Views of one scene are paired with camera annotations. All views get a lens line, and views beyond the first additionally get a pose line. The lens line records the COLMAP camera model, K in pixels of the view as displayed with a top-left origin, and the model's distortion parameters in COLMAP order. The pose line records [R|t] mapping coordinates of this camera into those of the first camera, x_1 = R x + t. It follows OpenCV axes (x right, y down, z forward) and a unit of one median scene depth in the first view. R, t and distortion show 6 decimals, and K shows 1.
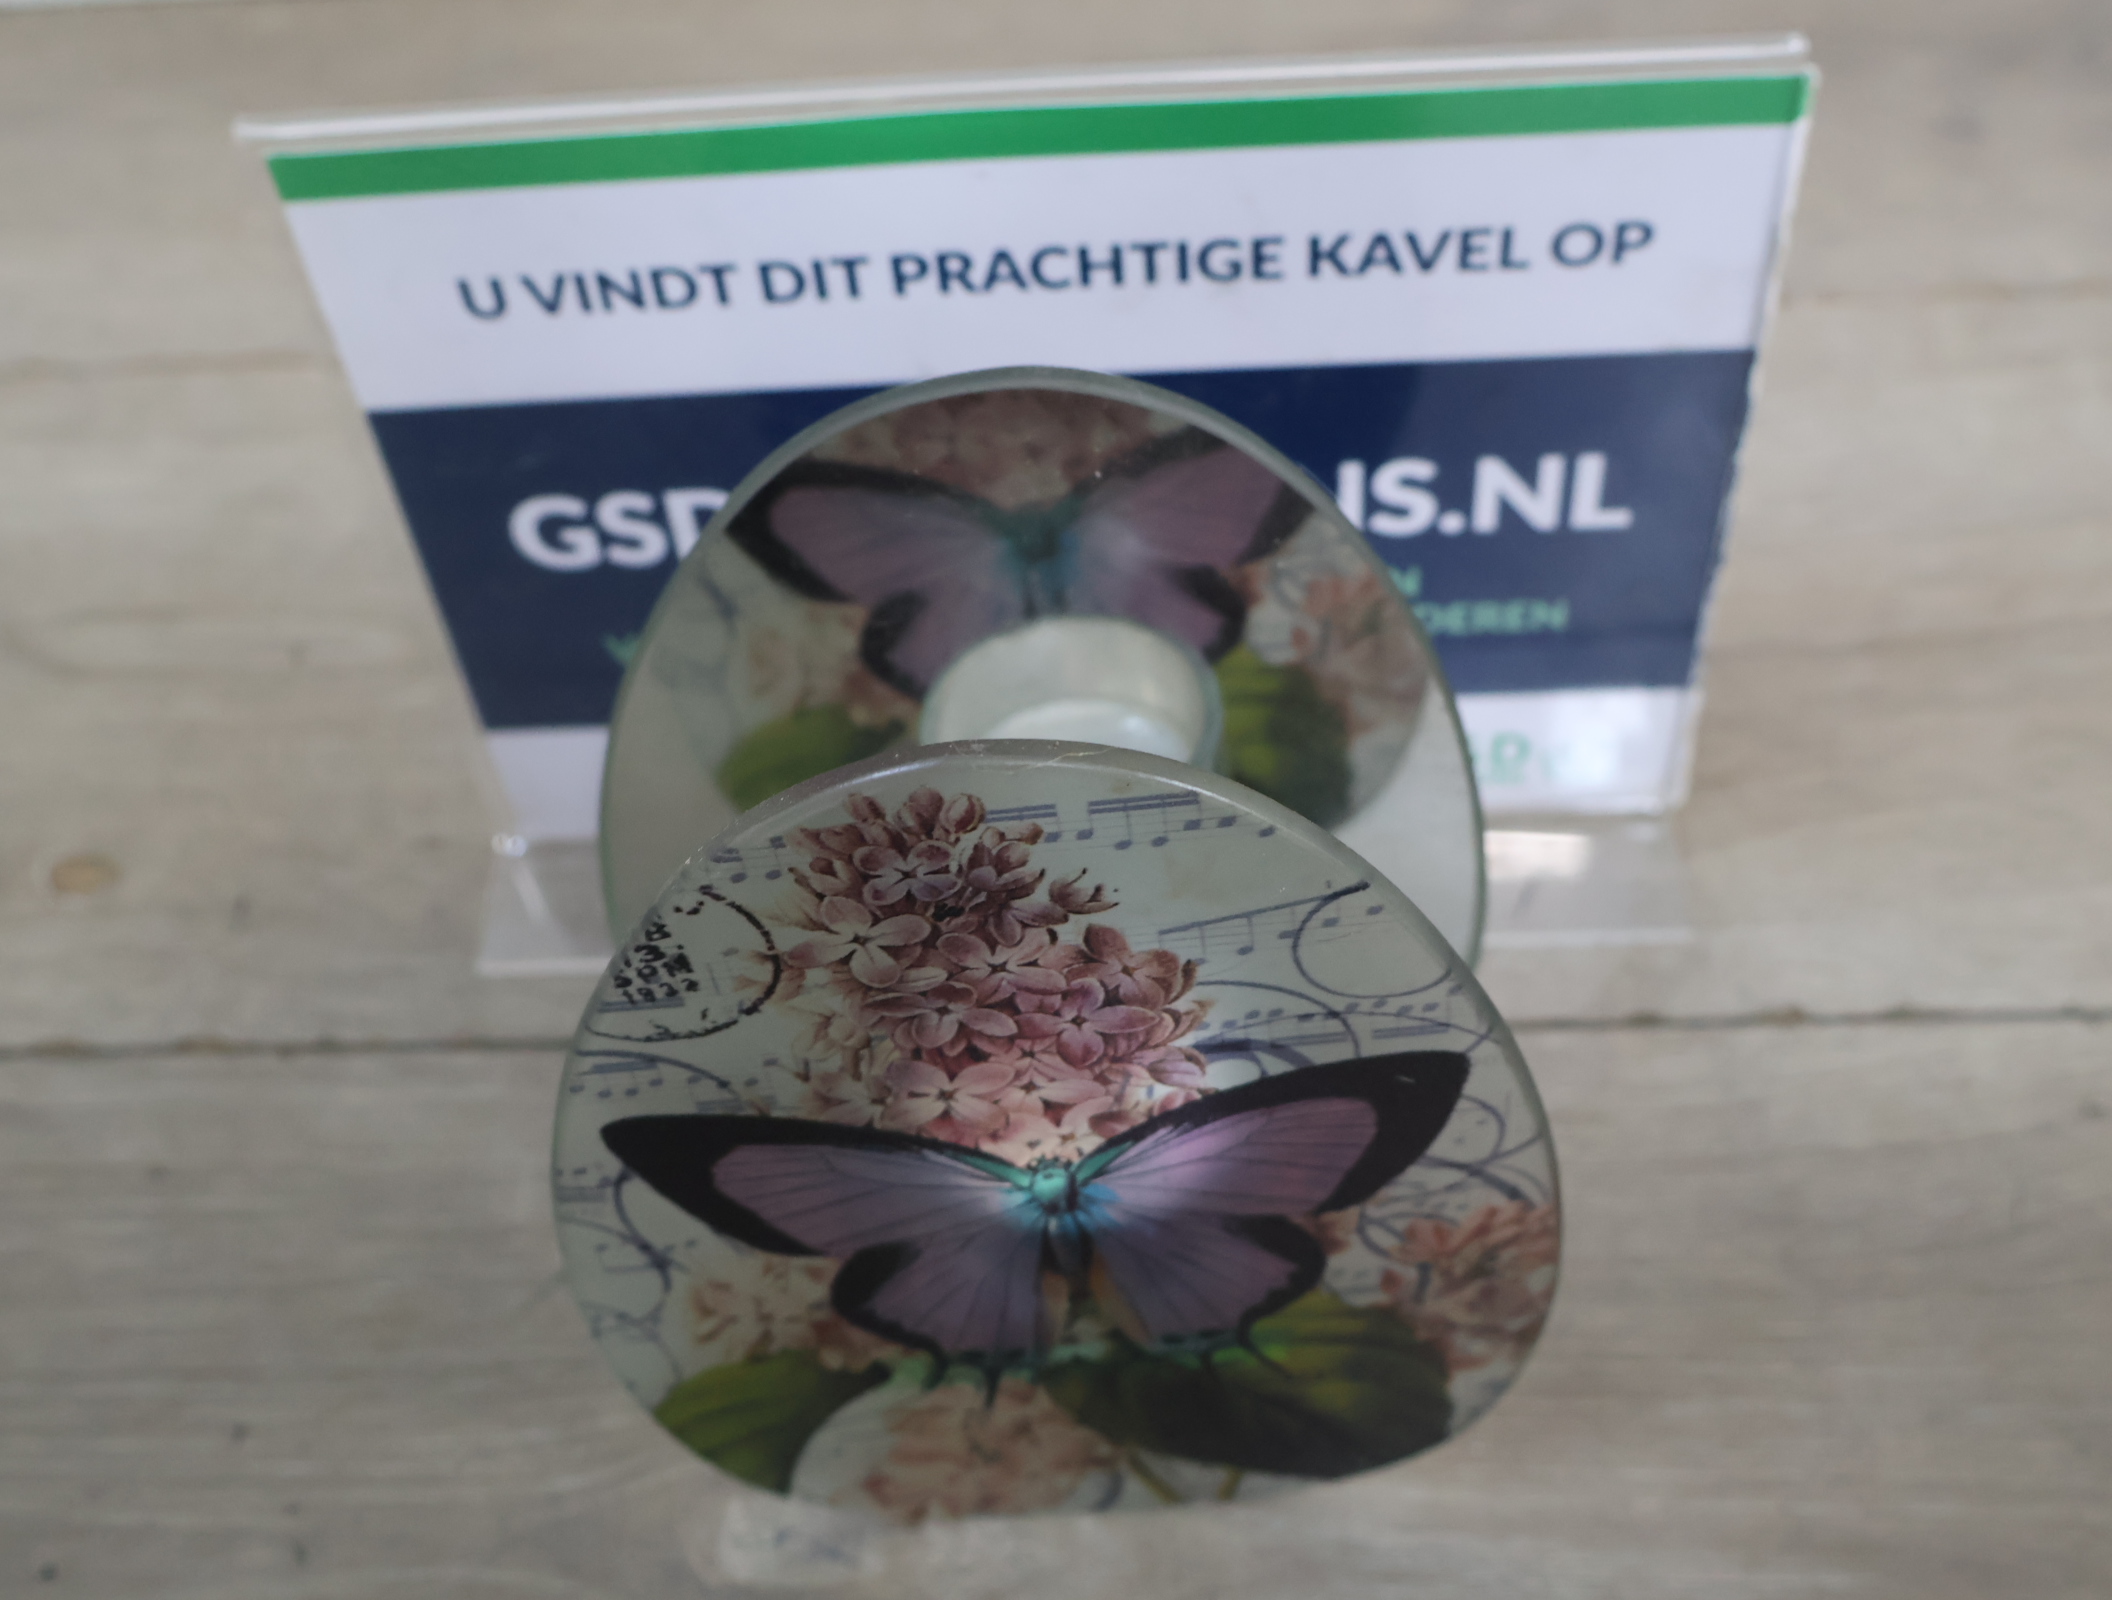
lens RADIAL K [[2409.7, 0, 1060.9], [0, 2409.7, 810.7], [0, 0, 1]] dist [0.013451, 0.000000]
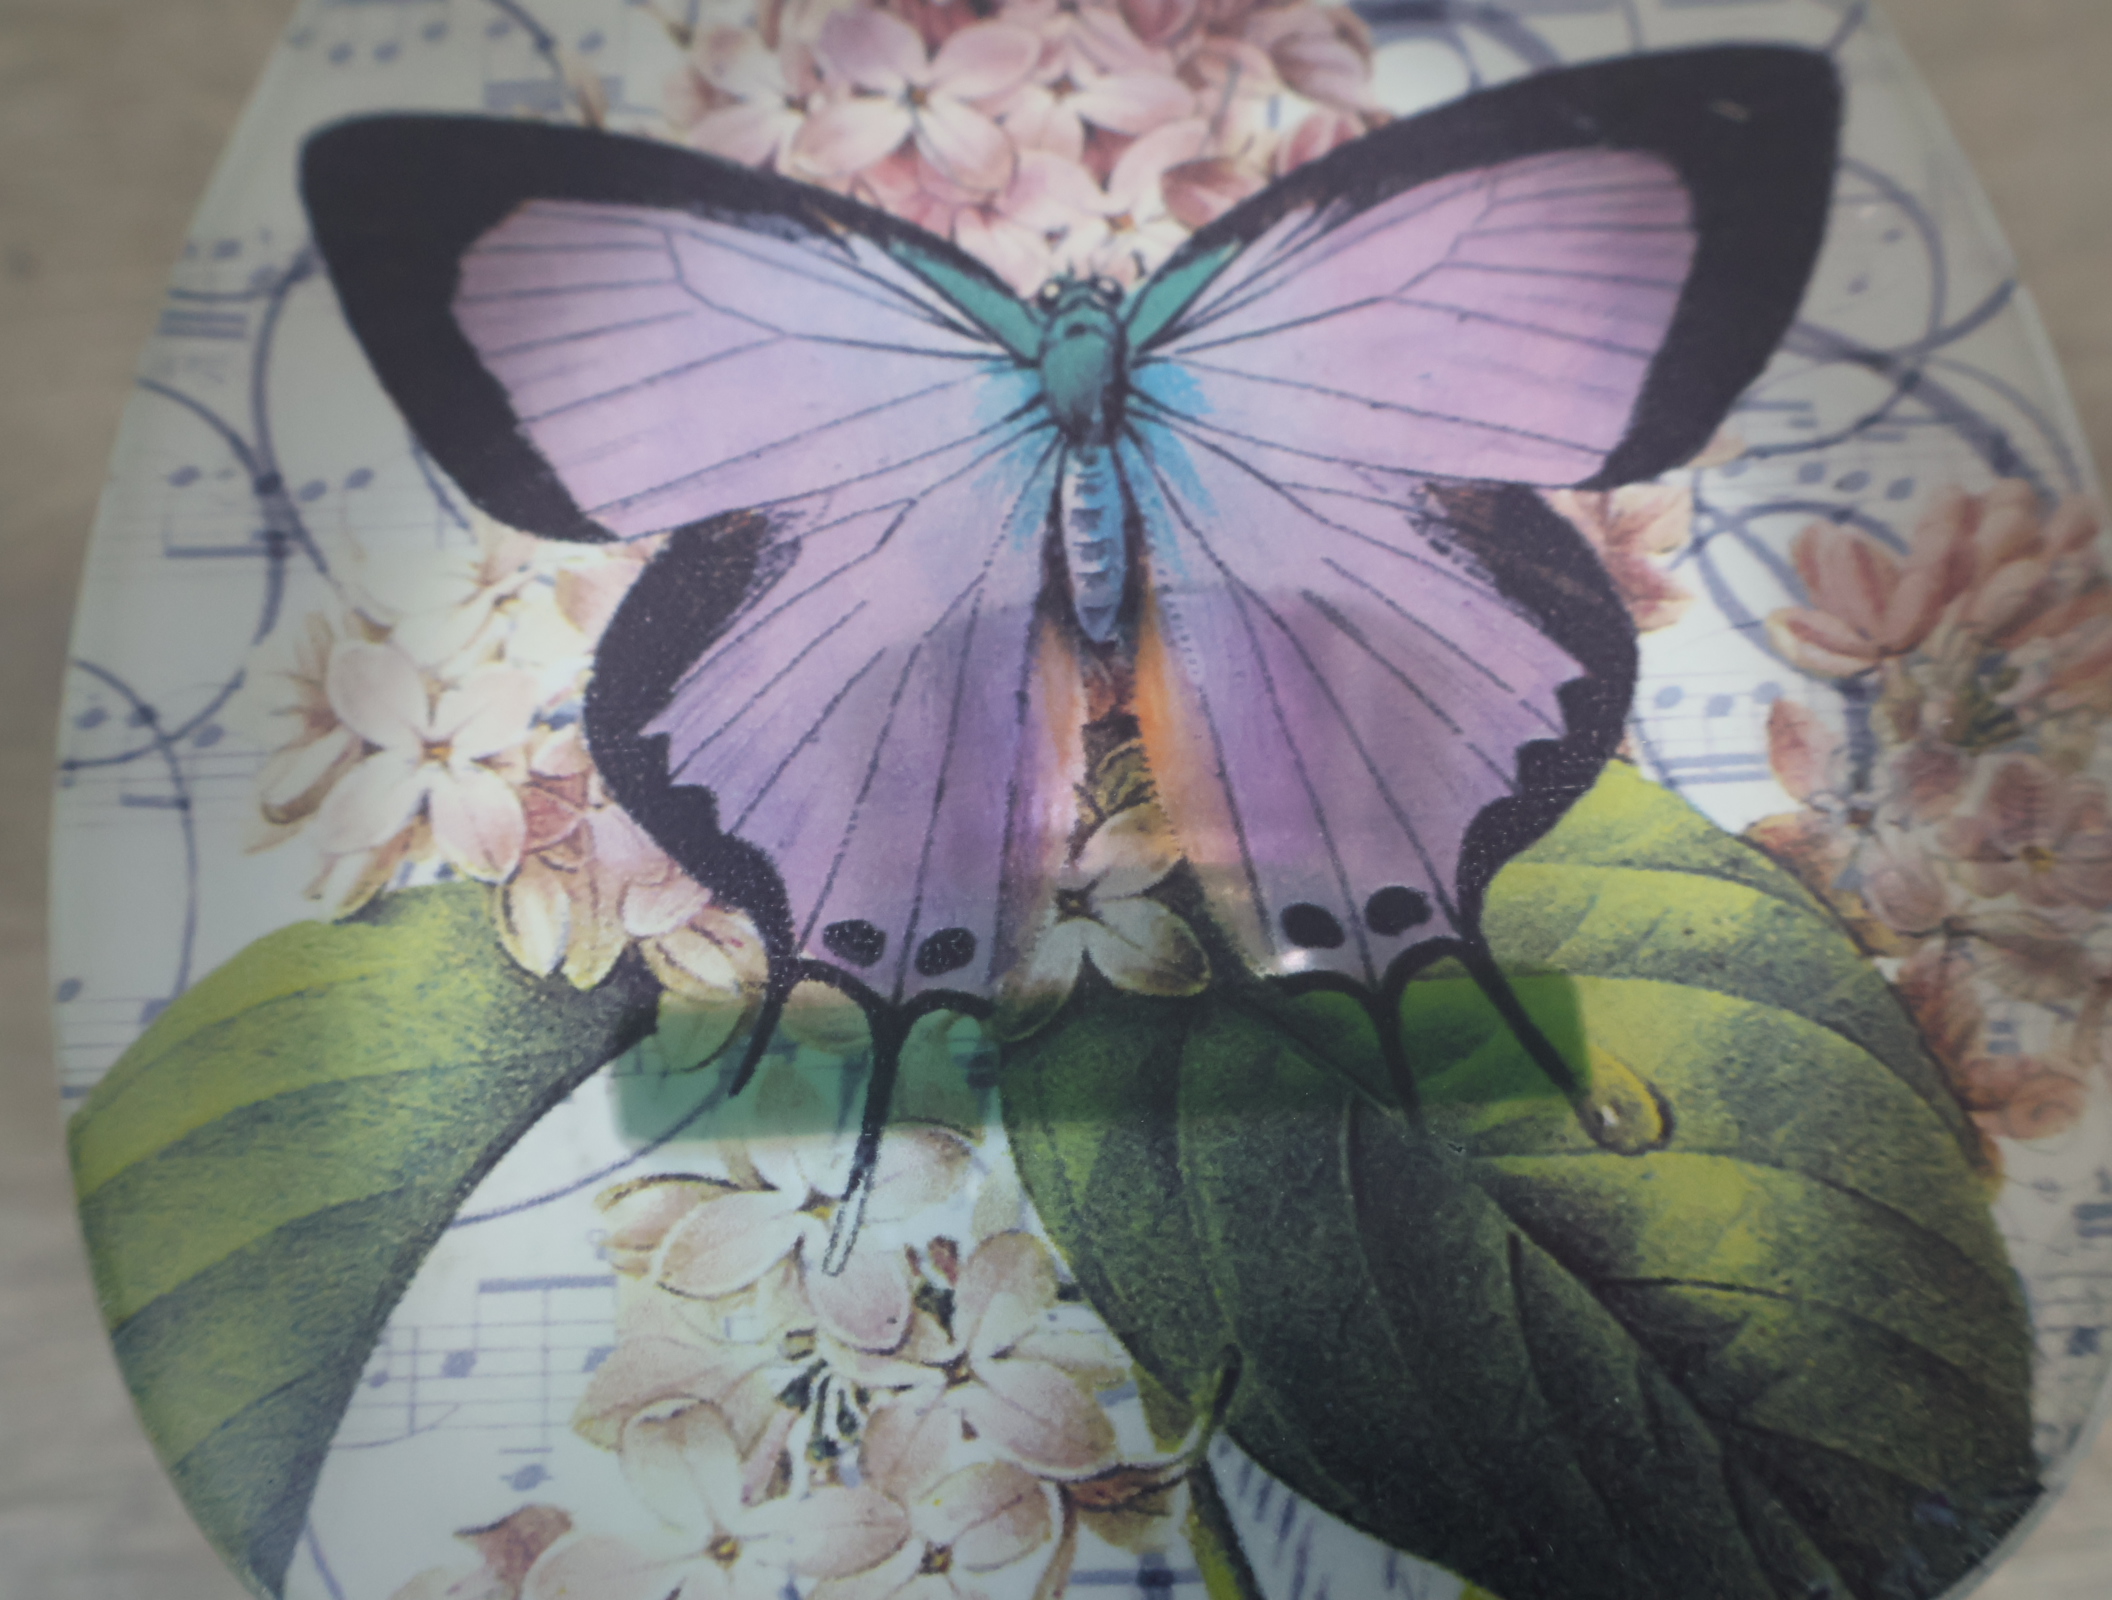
lens RADIAL K [[2409.7, 0, 1054.7], [0, 2409.7, 796.3], [0, 0, 1]] dist [0.013451, 0.000000]
pose [[0.995118, 0.044372, -0.088150, 0.043325], [-0.098621, 0.414151, -0.904850, 0.704844], [-0.003642, 0.909126, 0.416505, 0.916777]]
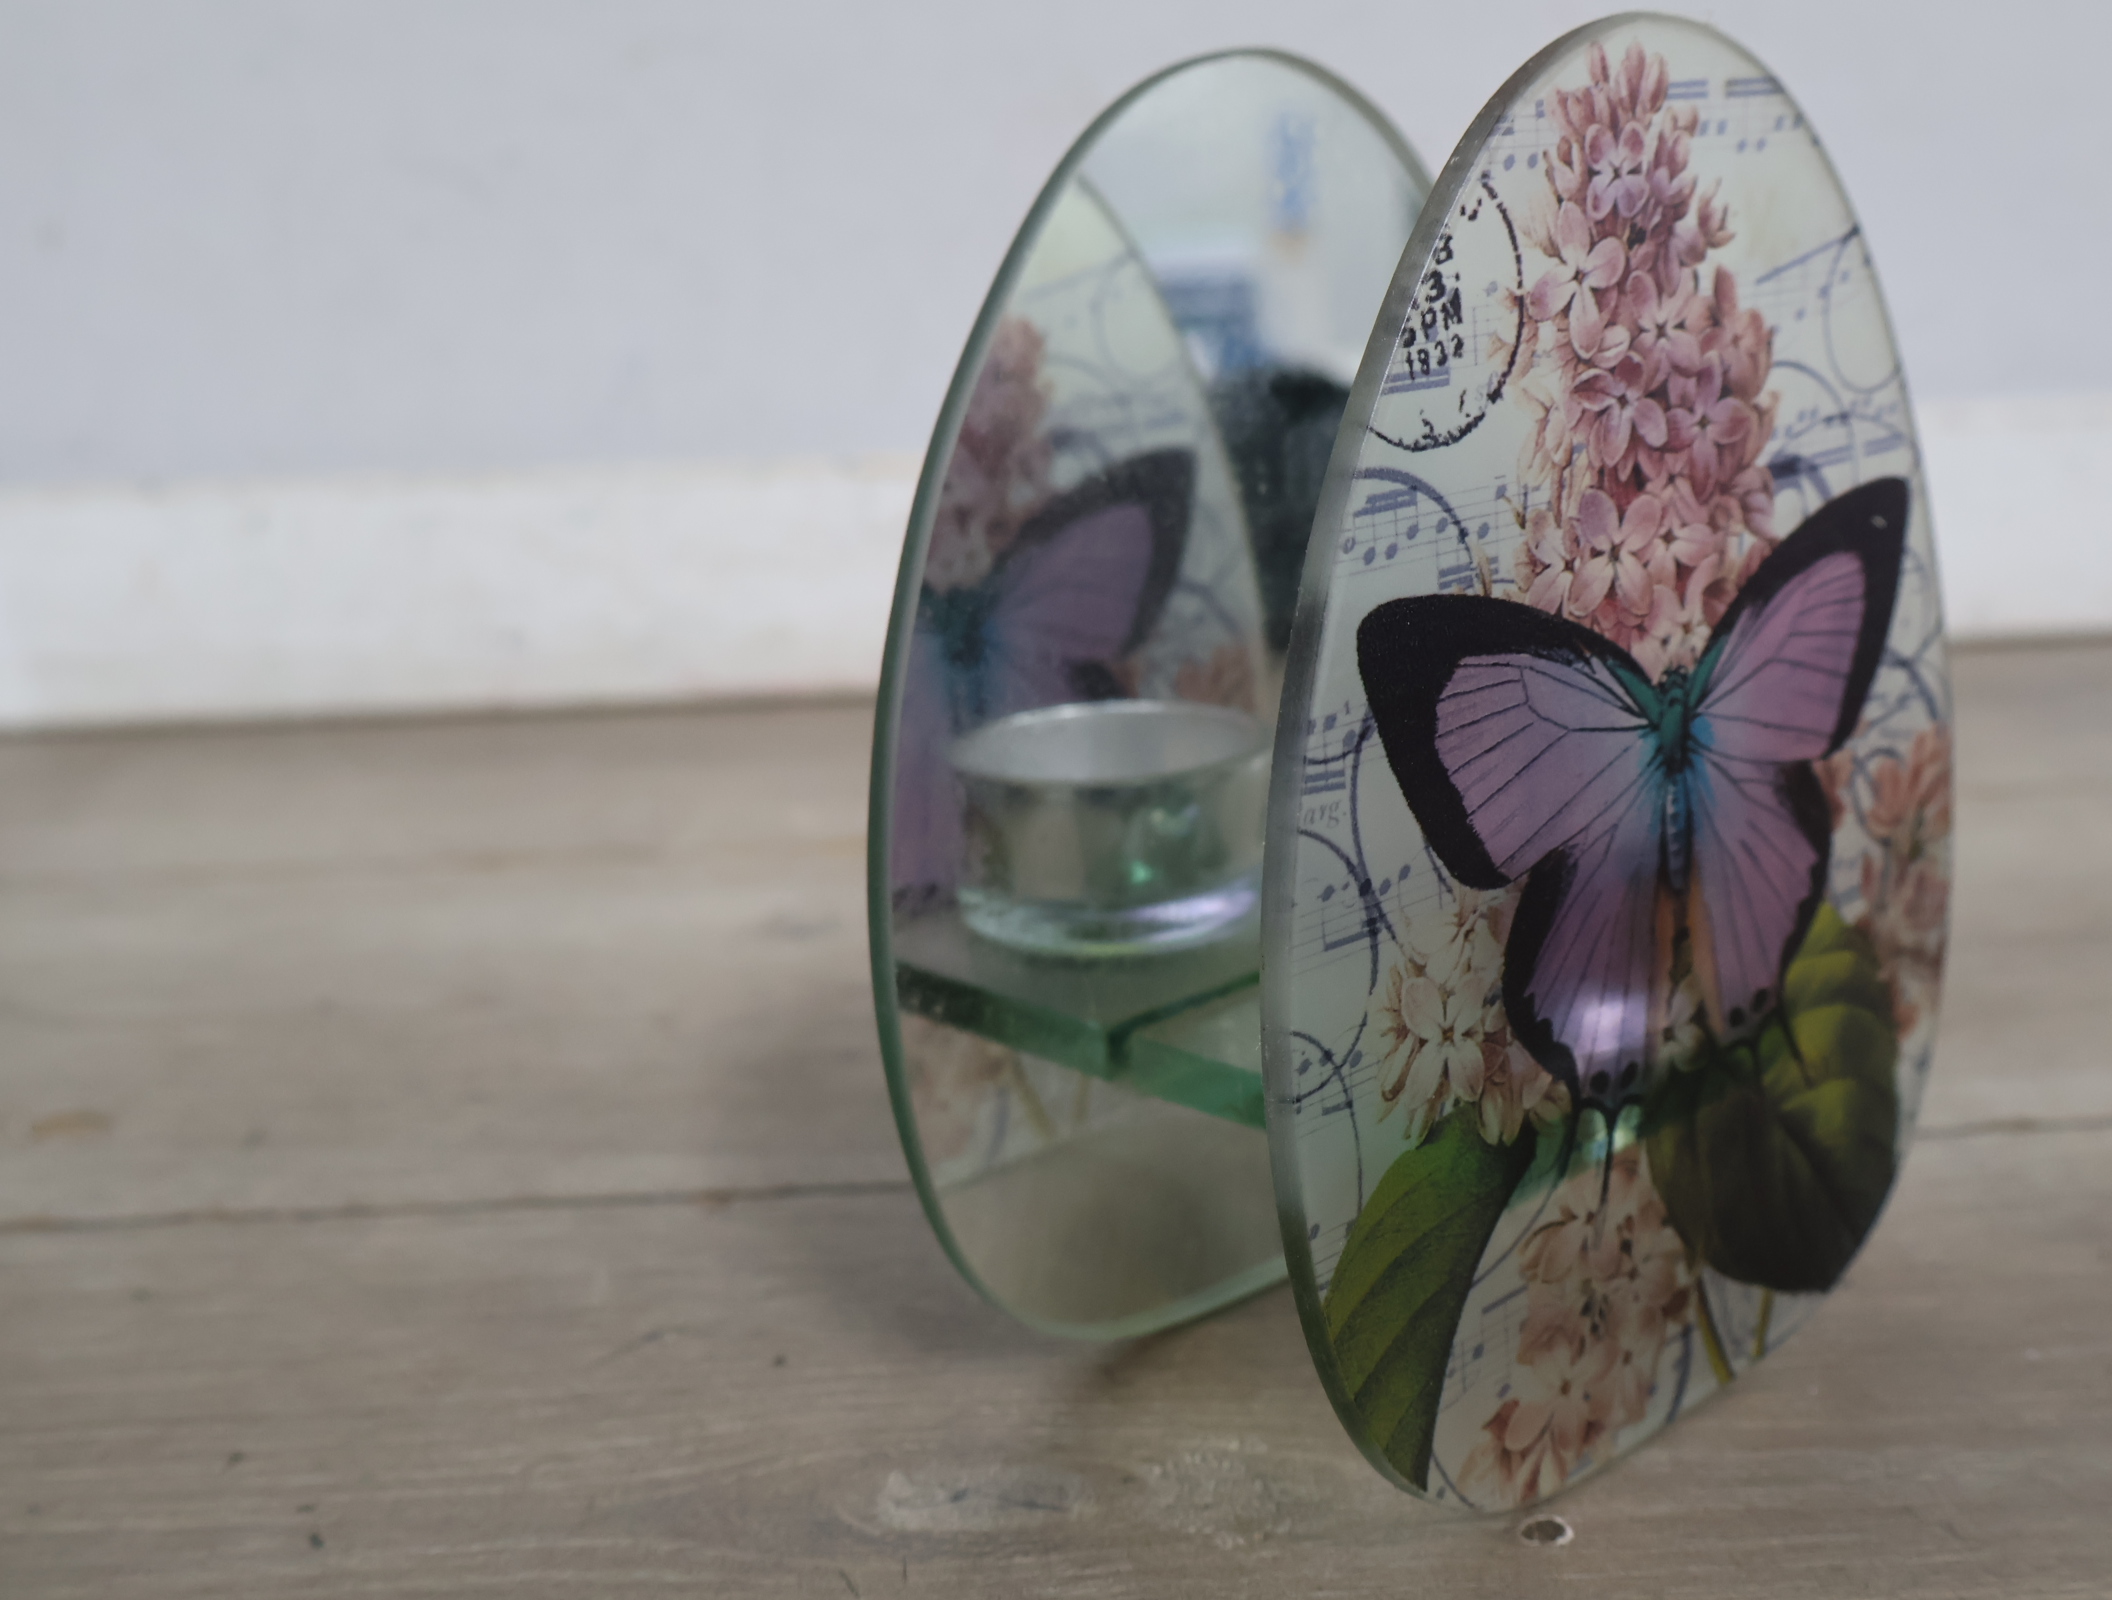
lens RADIAL K [[2409.7, 0, 1061.9], [0, 2409.7, 780.2], [0, 0, 1]] dist [0.013451, 0.000000]
pose [[0.759075, -0.108995, 0.641814, -0.799048], [0.471447, 0.771907, -0.426495, 0.474354], [-0.448935, 0.626323, 0.637320, 0.572469]]
